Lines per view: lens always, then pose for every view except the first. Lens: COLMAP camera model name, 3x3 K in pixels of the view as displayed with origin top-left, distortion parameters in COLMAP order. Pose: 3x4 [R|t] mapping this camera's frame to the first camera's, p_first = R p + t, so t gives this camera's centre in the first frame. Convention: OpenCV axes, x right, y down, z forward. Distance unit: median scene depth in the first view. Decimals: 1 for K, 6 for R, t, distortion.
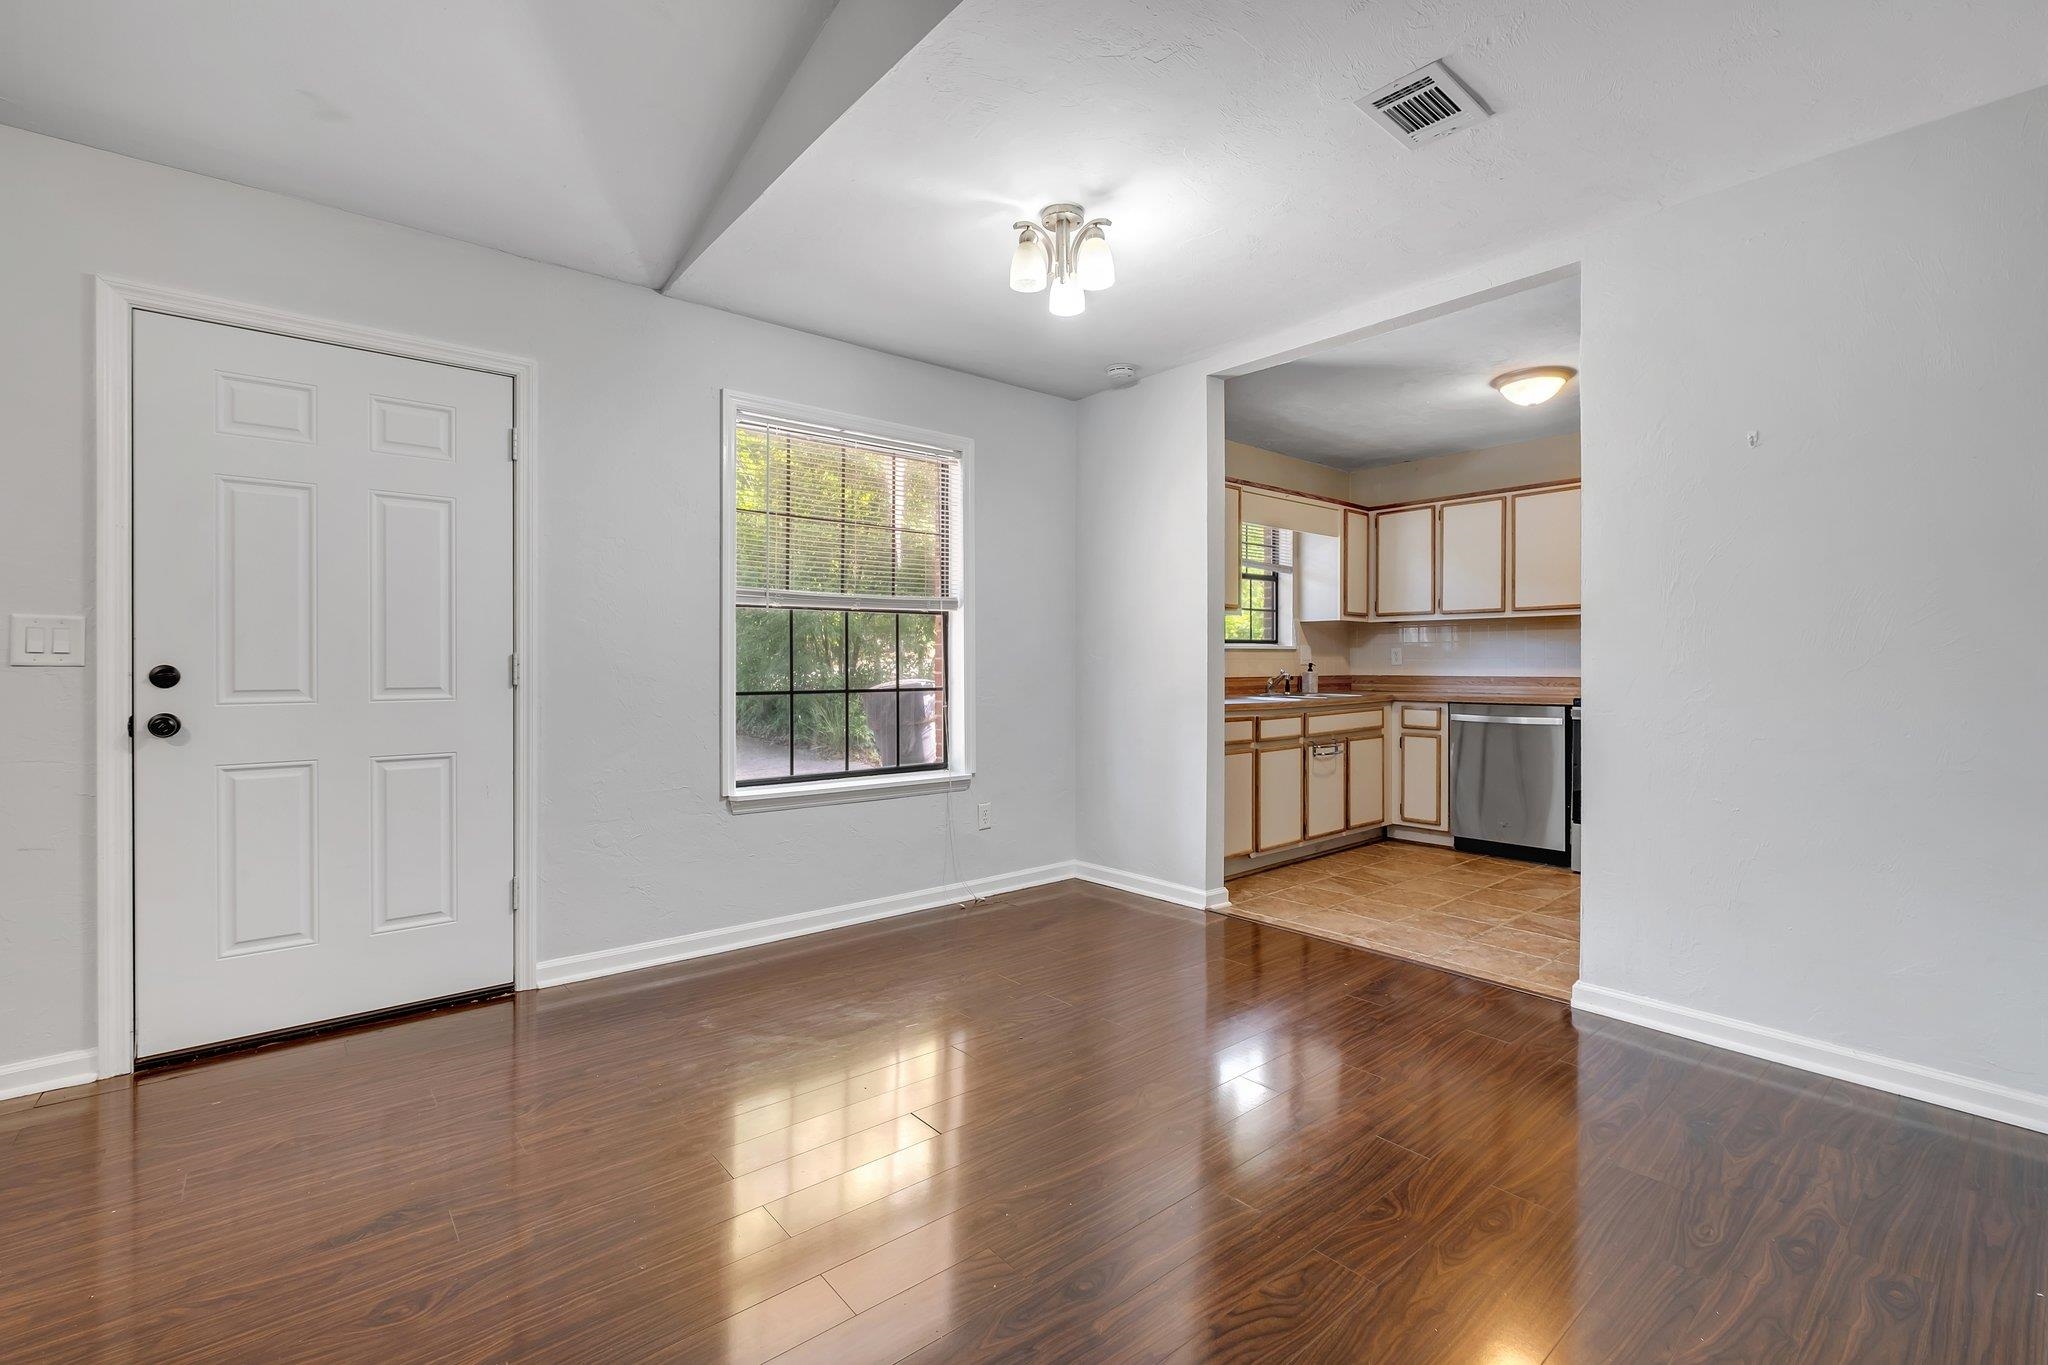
lens RADIAL K [[892.8, 0, 1008.9], [0, 892.8, 669.4], [0, 0, 1]] dist [-0.004343, -0.000481]
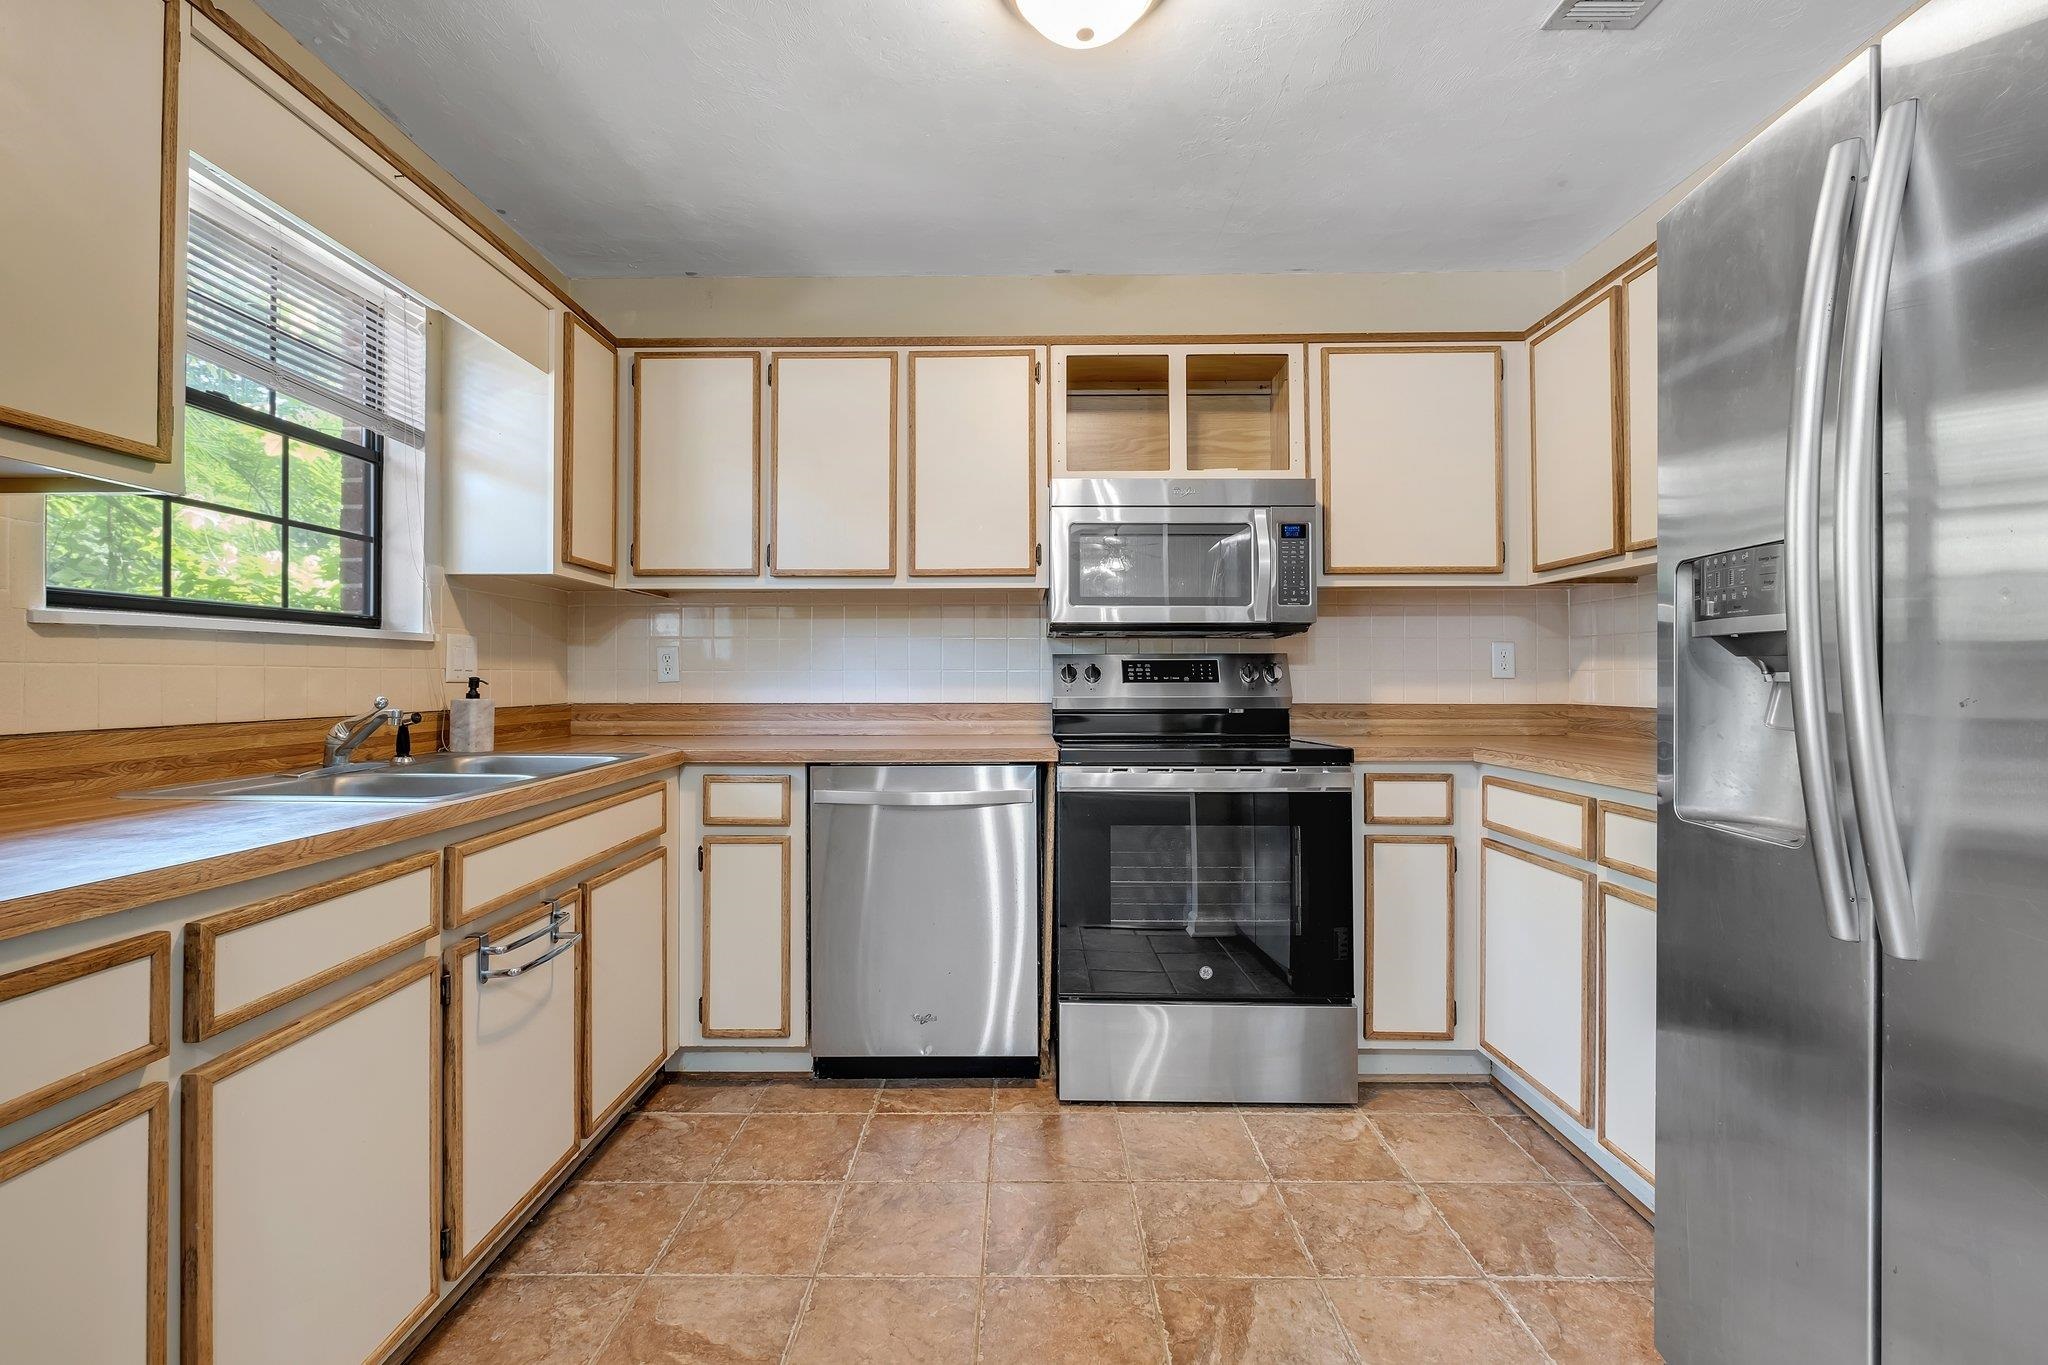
lens RADIAL K [[892.8, 0, 1008.9], [0, 892.8, 669.4], [0, 0, 1]] dist [-0.004343, -0.000481]
pose [[0.652737, 0.009618, 0.757523, 0.215041], [0.004428, 0.999854, -0.016510, -0.003315], [-0.757571, 0.014130, 0.652600, 0.626169]]
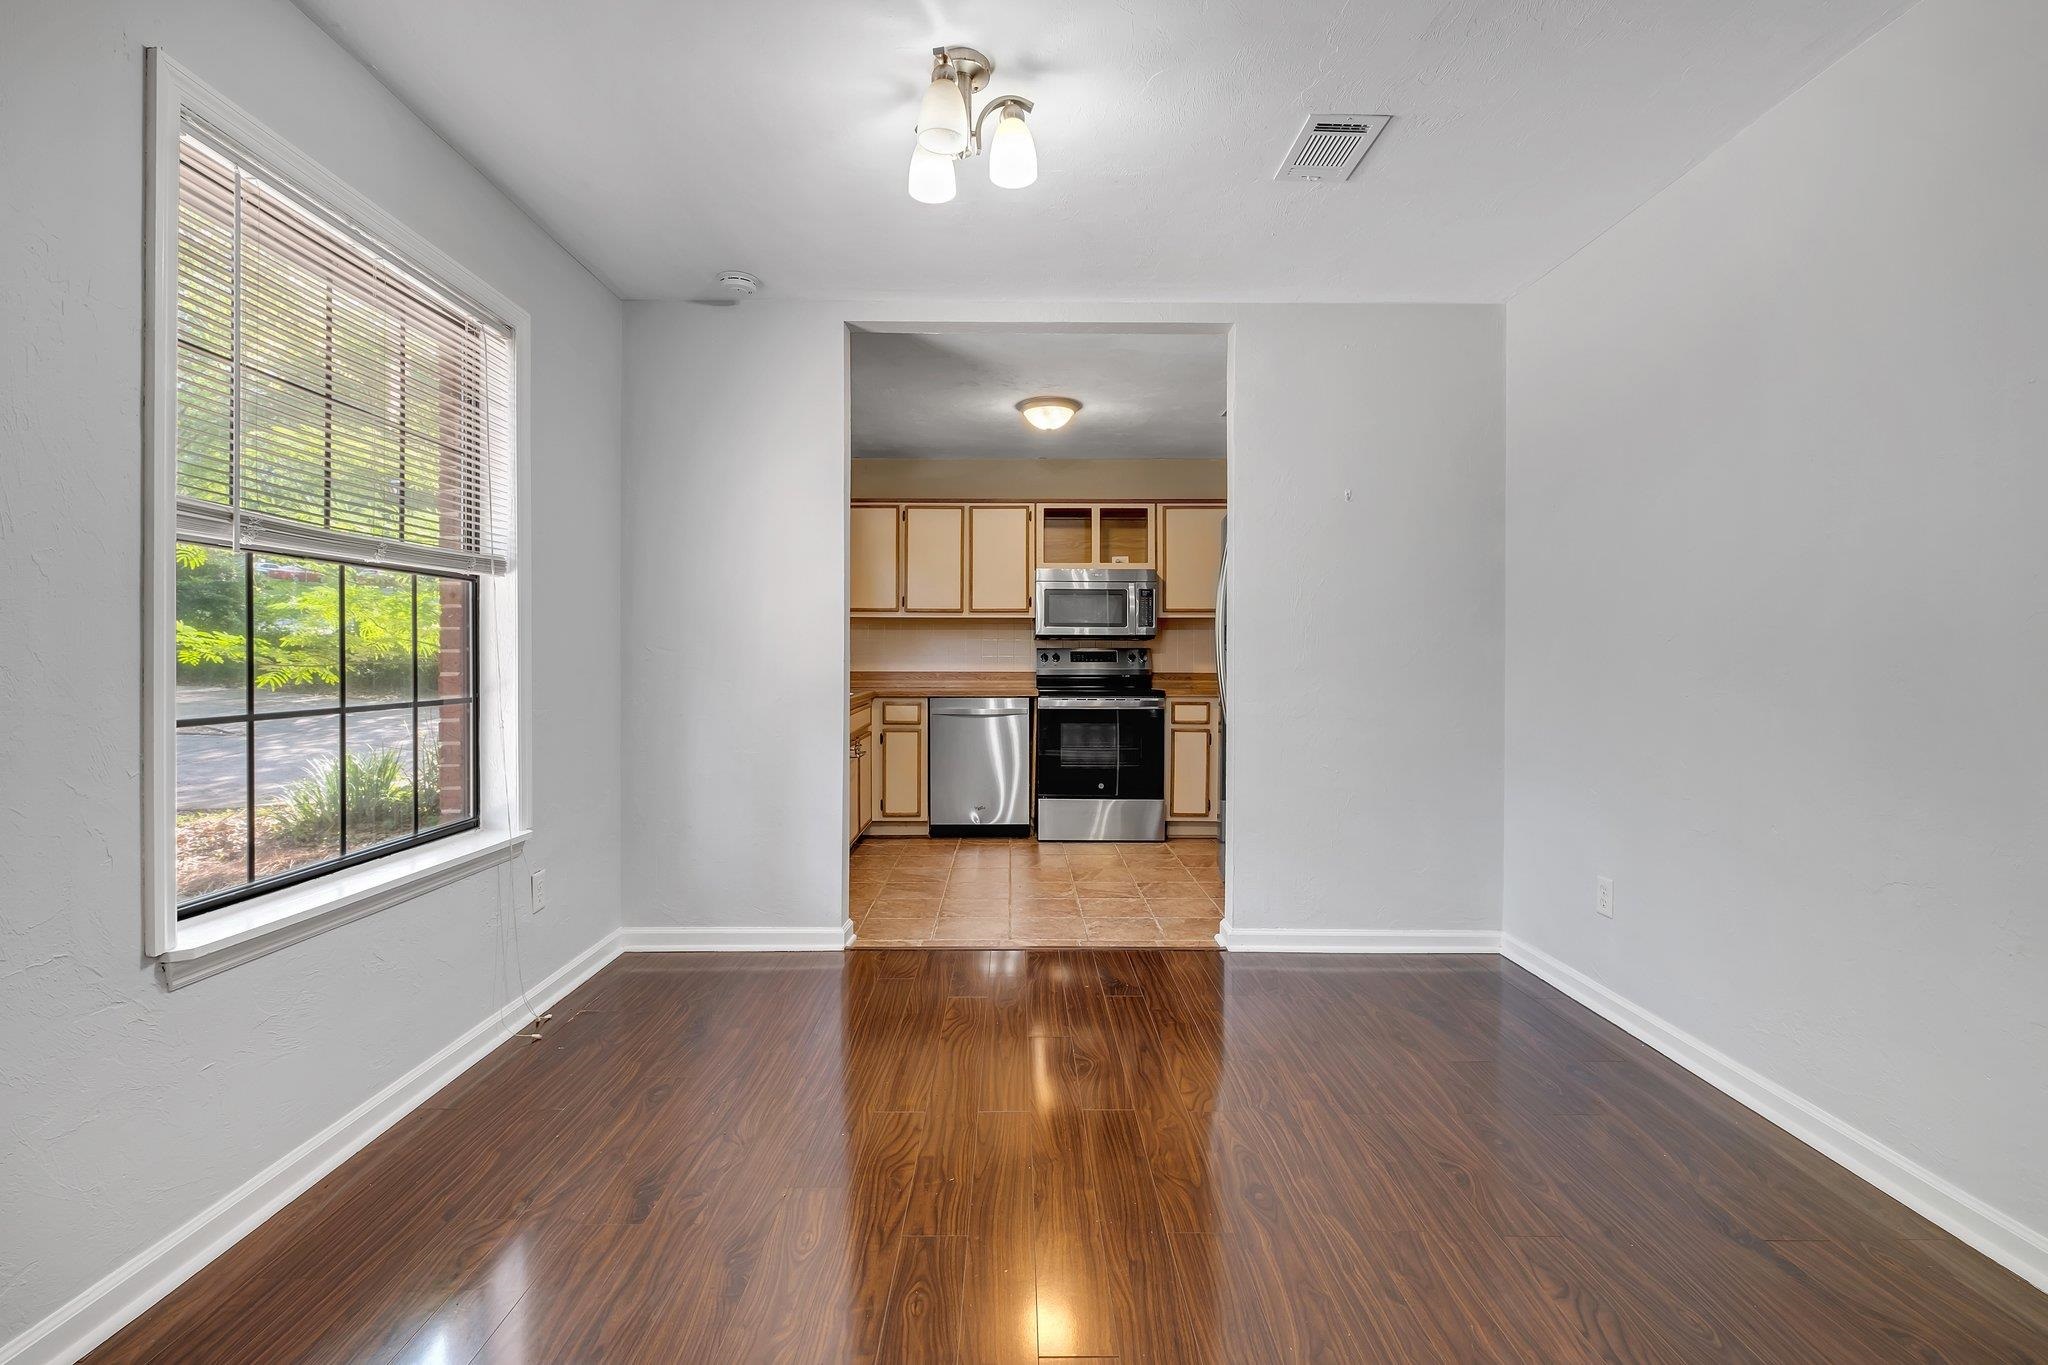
lens RADIAL K [[911.3, 0, 1017.1], [0, 911.3, 665.5], [0, 0, 1]] dist [-0.001192, -0.000298]
pose [[0.635074, -0.002194, 0.772448, -0.263202], [0.000636, 0.999997, 0.002318, -0.002295], [-0.772451, -0.000981, 0.635074, 0.246878]]
